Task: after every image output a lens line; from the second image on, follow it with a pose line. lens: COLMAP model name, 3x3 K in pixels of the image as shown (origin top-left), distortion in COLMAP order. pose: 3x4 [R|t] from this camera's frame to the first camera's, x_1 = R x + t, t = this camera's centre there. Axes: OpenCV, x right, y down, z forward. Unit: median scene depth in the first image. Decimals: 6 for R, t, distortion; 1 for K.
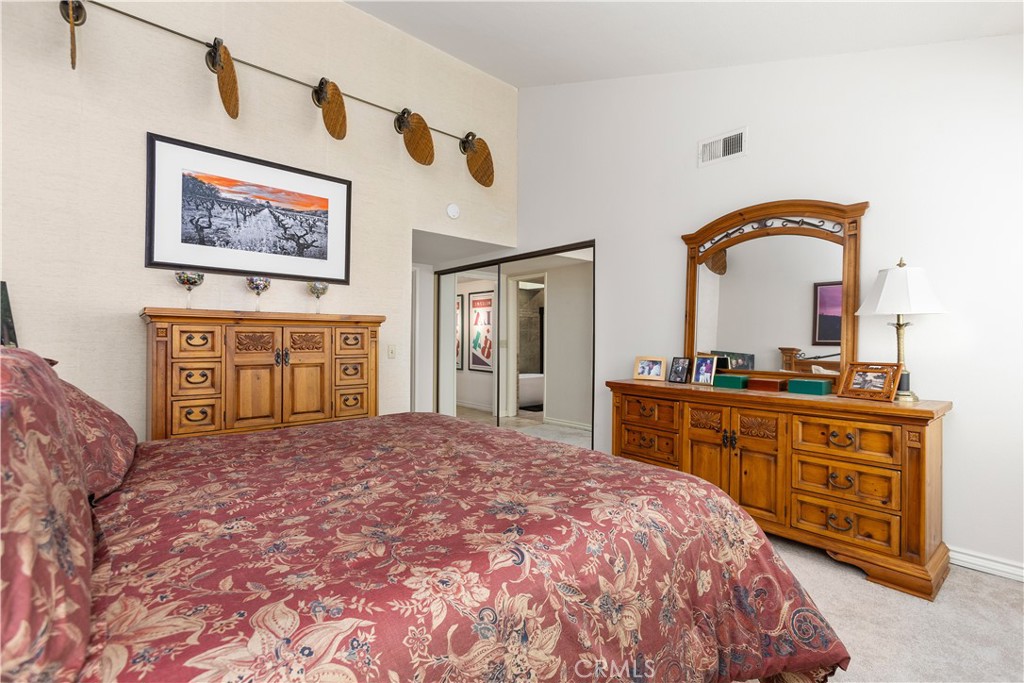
lens RADIAL K [[461.0, 0, 514.4], [0, 461.0, 334.3], [0, 0, 1]] dist [-0.018339, 0.001033]
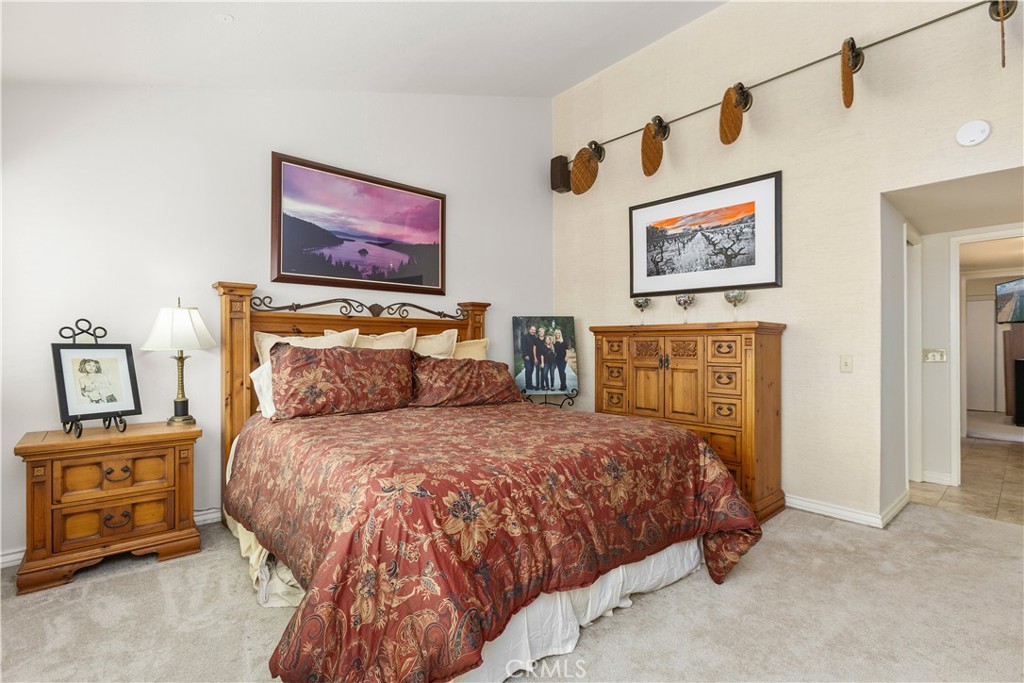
lens RADIAL K [[461.0, 0, 515.1], [0, 461.0, 339.1], [0, 0, 1]] dist [-0.018339, 0.001033]
pose [[0.007291, -0.016018, -0.999845, 0.609691], [0.004323, 0.999863, -0.015987, 0.006938], [0.999964, -0.004206, 0.007359, 0.551342]]
